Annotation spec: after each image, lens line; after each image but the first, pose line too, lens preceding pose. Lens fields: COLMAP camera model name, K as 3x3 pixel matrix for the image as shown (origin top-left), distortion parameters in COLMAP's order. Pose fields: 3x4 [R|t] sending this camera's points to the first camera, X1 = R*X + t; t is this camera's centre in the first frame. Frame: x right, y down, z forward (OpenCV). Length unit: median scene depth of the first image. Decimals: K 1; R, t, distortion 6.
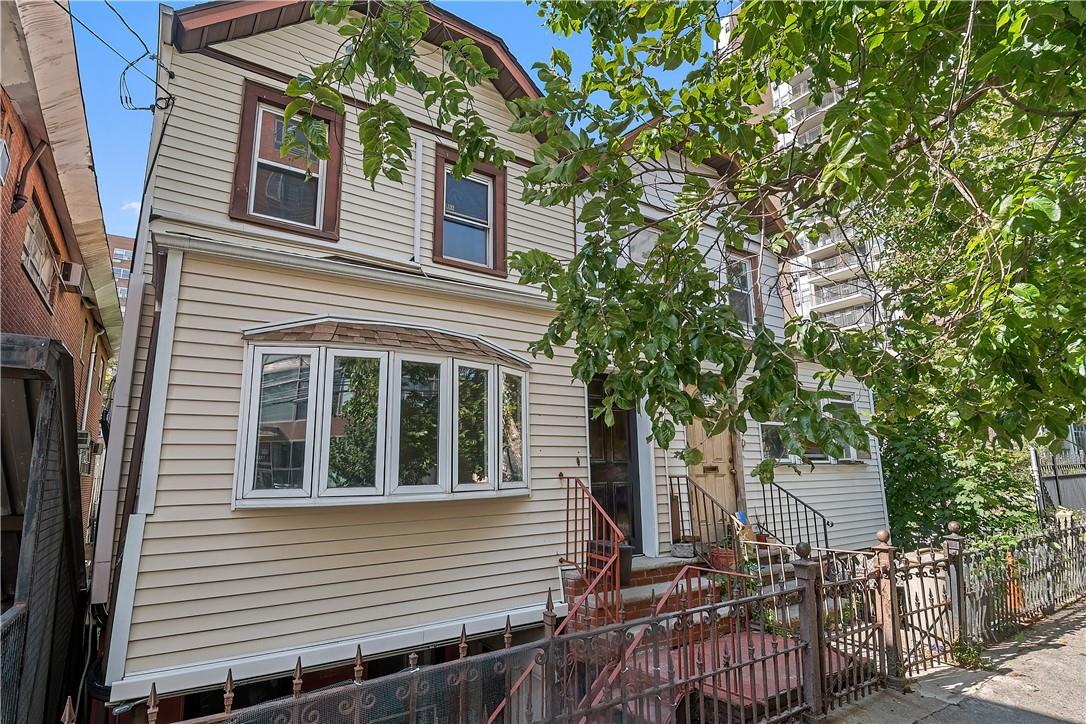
lens RADIAL K [[575.0, 0, 543.0], [0, 575.0, 362.0], [0, 0, 1]] dist [0.007193, -0.018308]
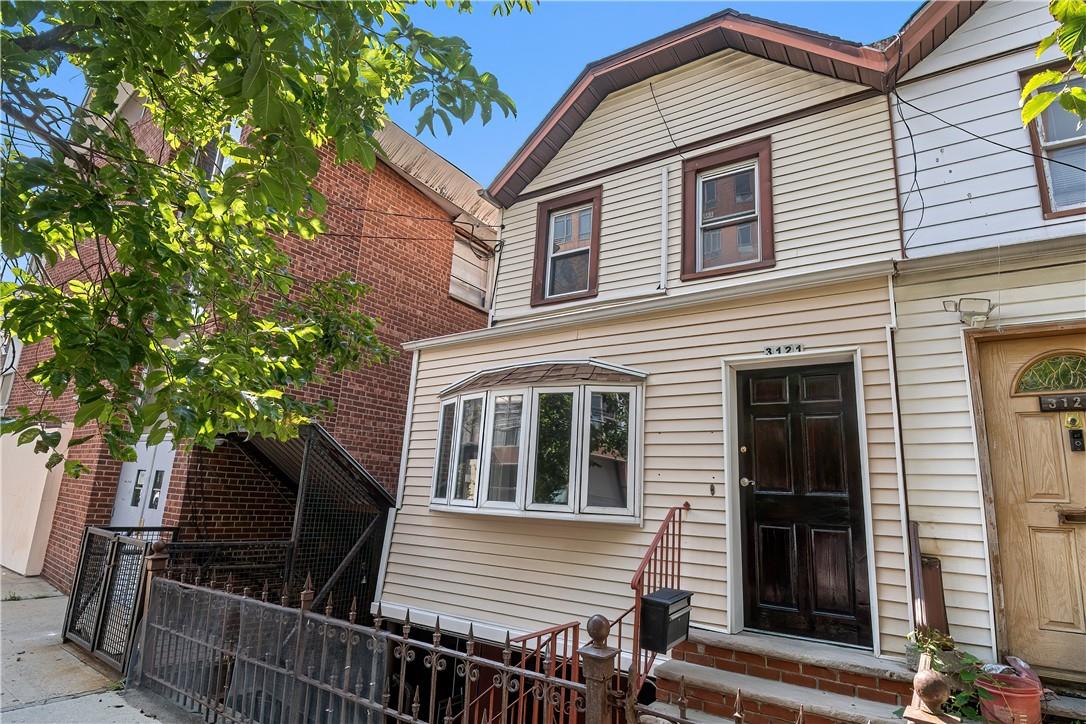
lens RADIAL K [[569.4, 0, 543.0], [0, 569.4, 362.0], [0, 0, 1]] dist [-0.000787, -0.000421]
pose [[0.354979, -0.181634, -0.917060, 0.728942], [0.120226, 0.981669, -0.147893, 0.091996], [0.927111, -0.057756, 0.370309, 0.523673]]
